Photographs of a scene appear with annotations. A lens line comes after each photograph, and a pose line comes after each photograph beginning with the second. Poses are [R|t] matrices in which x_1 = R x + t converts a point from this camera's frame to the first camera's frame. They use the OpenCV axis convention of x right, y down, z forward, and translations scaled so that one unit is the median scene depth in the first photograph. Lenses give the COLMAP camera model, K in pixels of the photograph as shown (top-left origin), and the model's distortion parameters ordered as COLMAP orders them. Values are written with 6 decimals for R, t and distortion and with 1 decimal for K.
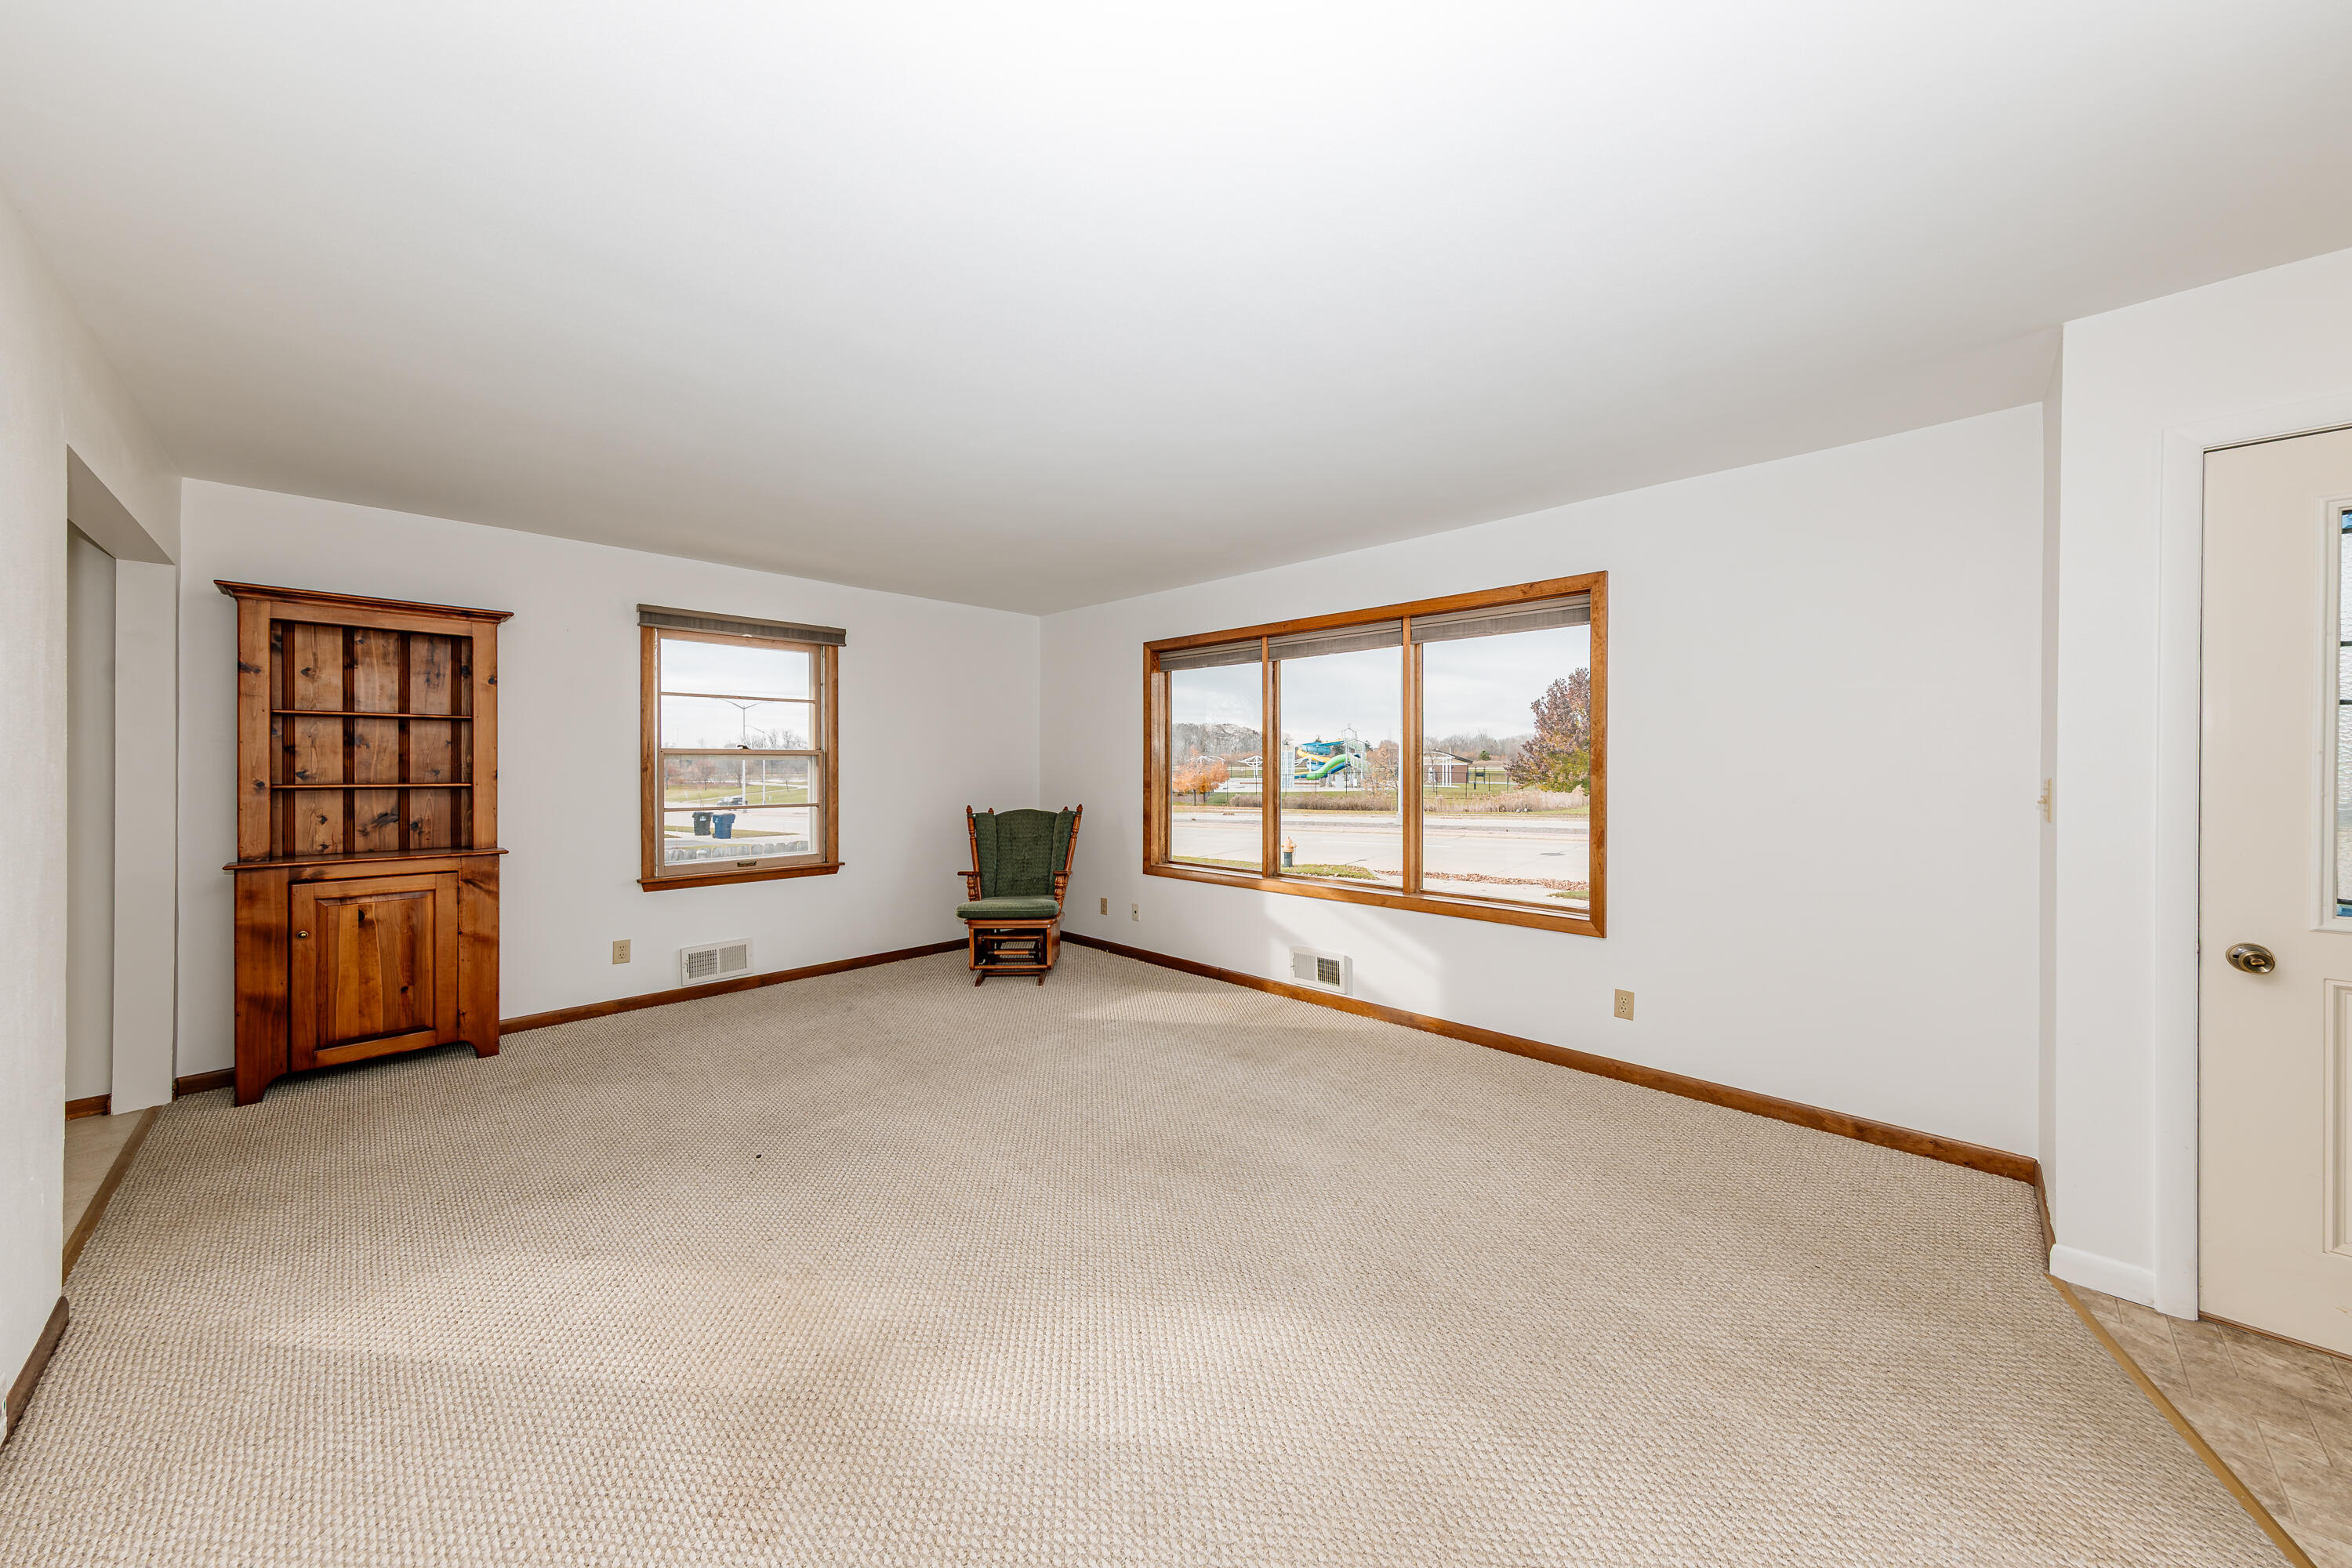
lens RADIAL K [[789.3, 0, 1176.0], [0, 789.3, 784.0], [0, 0, 1]] dist [0.000267, -0.000124]
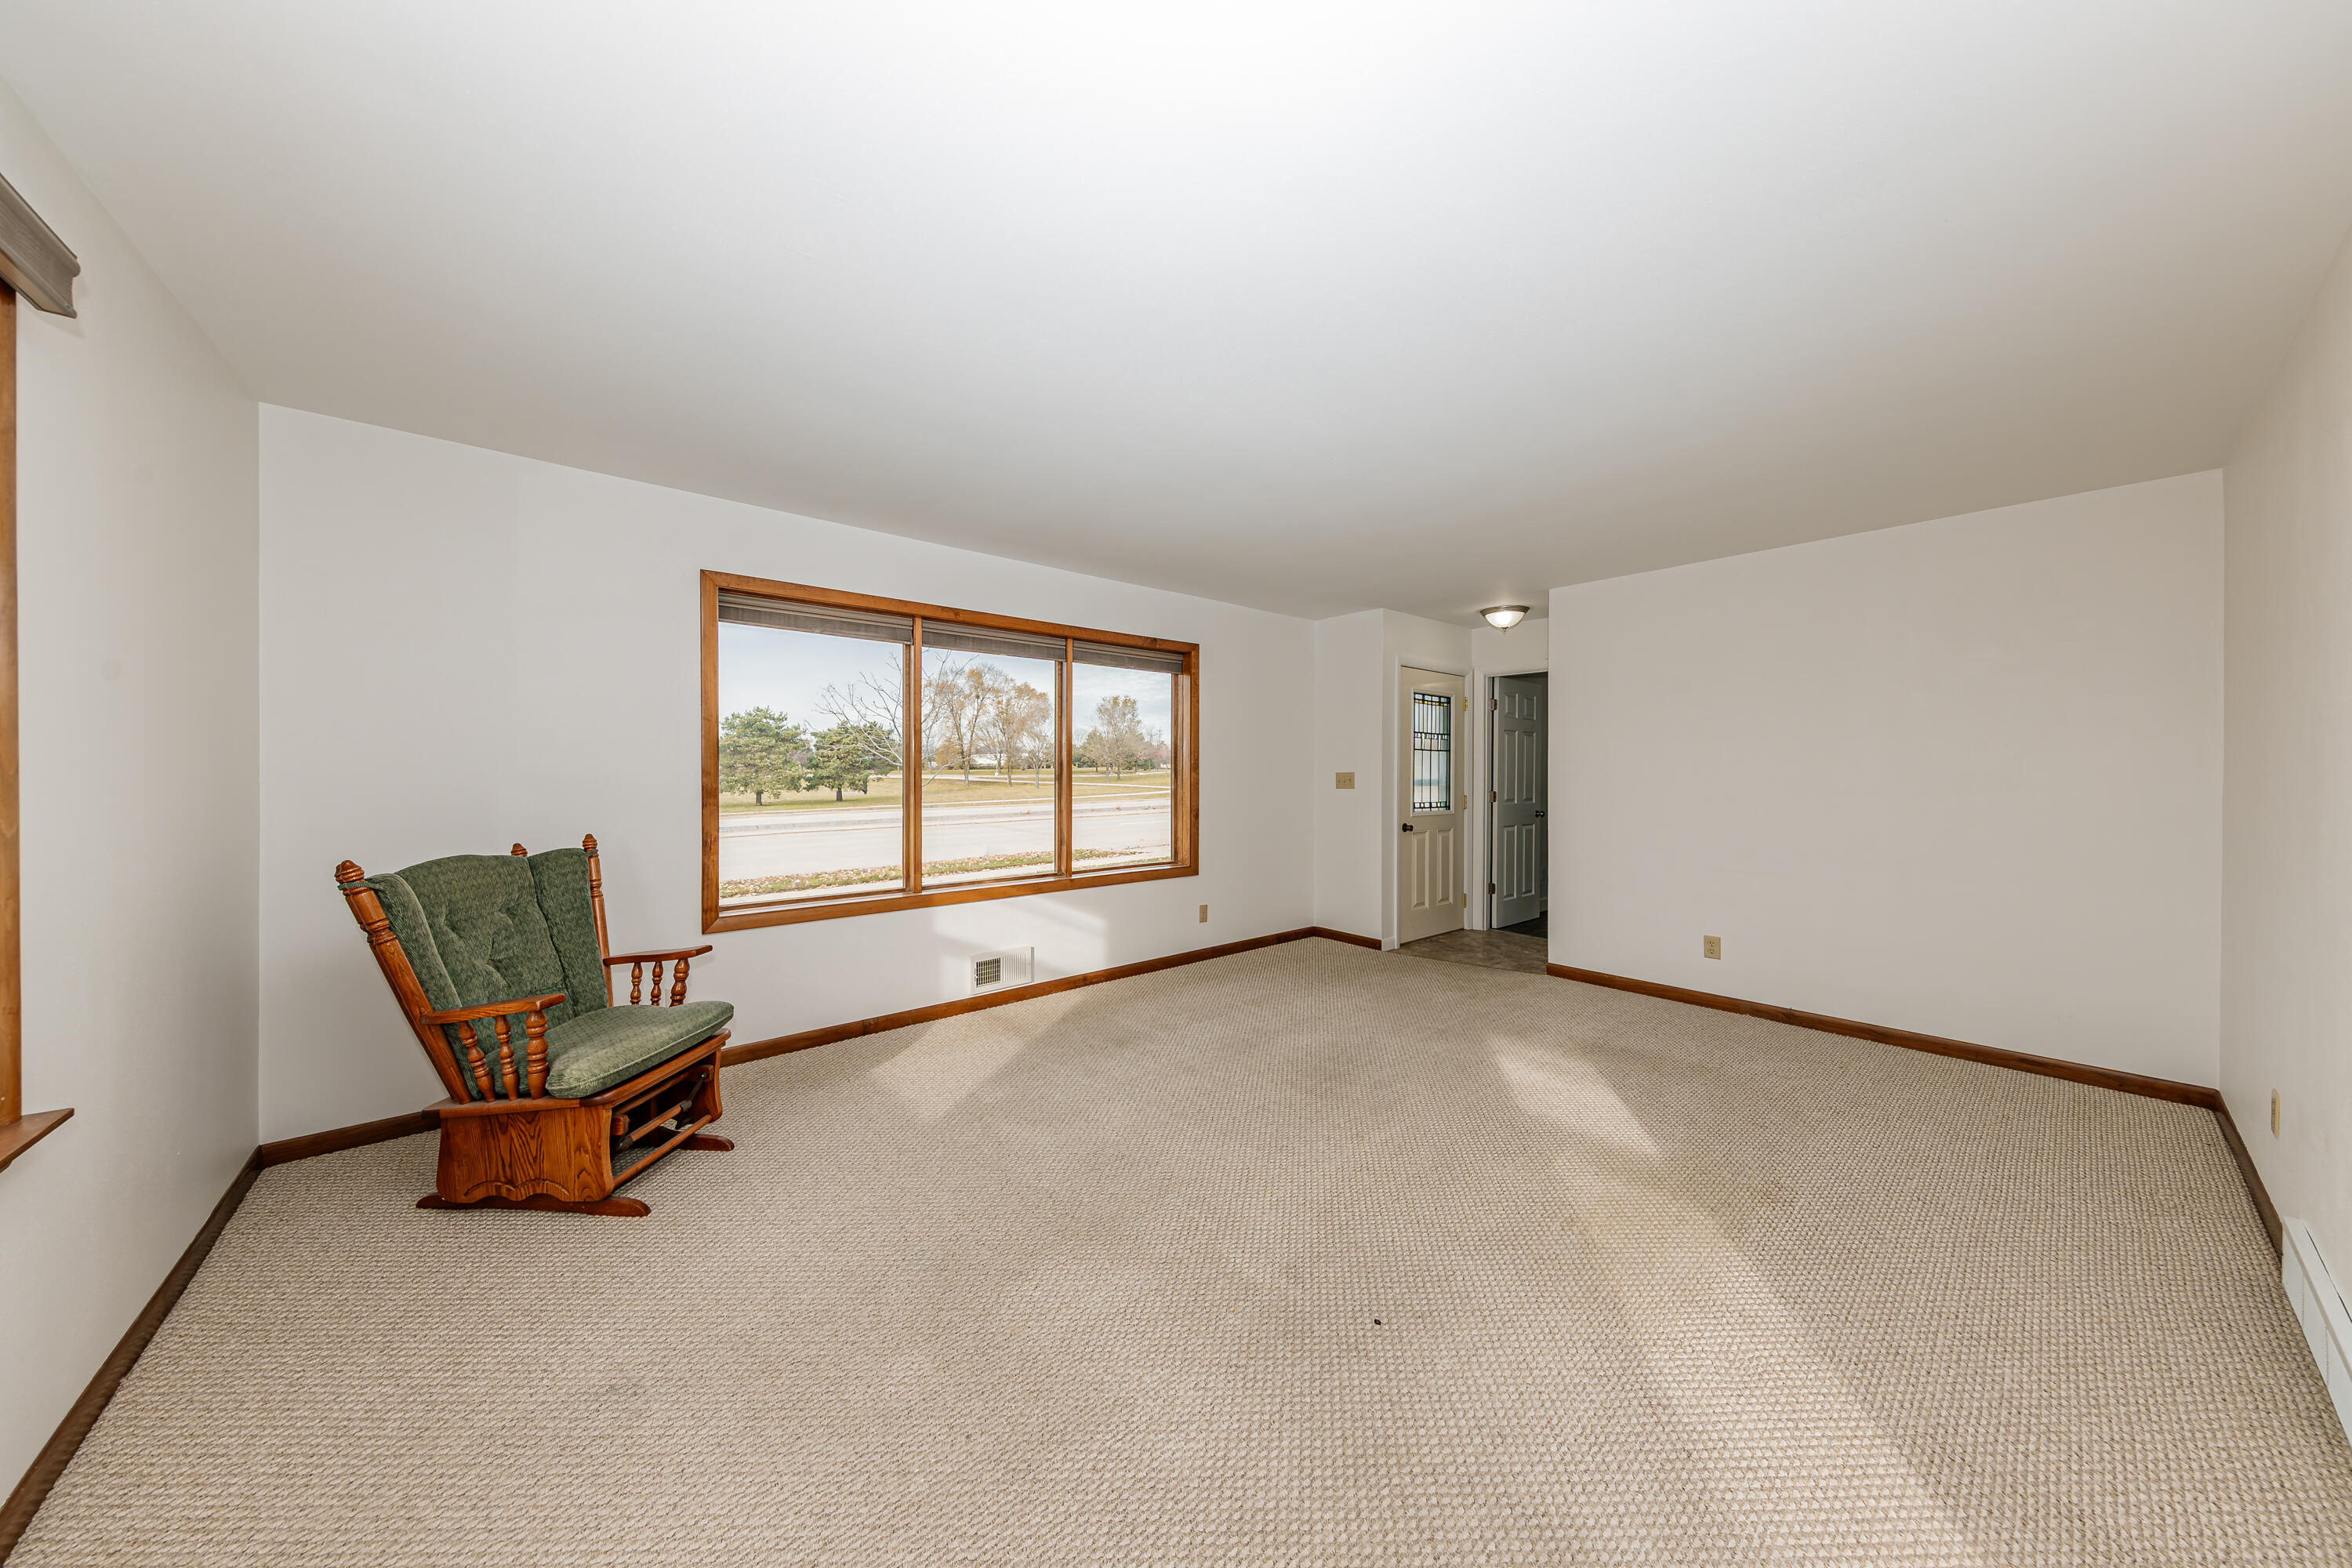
lens RADIAL K [[742.7, 0, 1190.5], [0, 742.7, 780.4], [0, 0, 1]] dist [-0.000073, -0.000030]
pose [[0.095049, -0.013723, 0.995378, -0.759310], [0.018928, 0.999749, 0.011976, -0.010640], [-0.995293, 0.017702, 0.095285, 0.699110]]
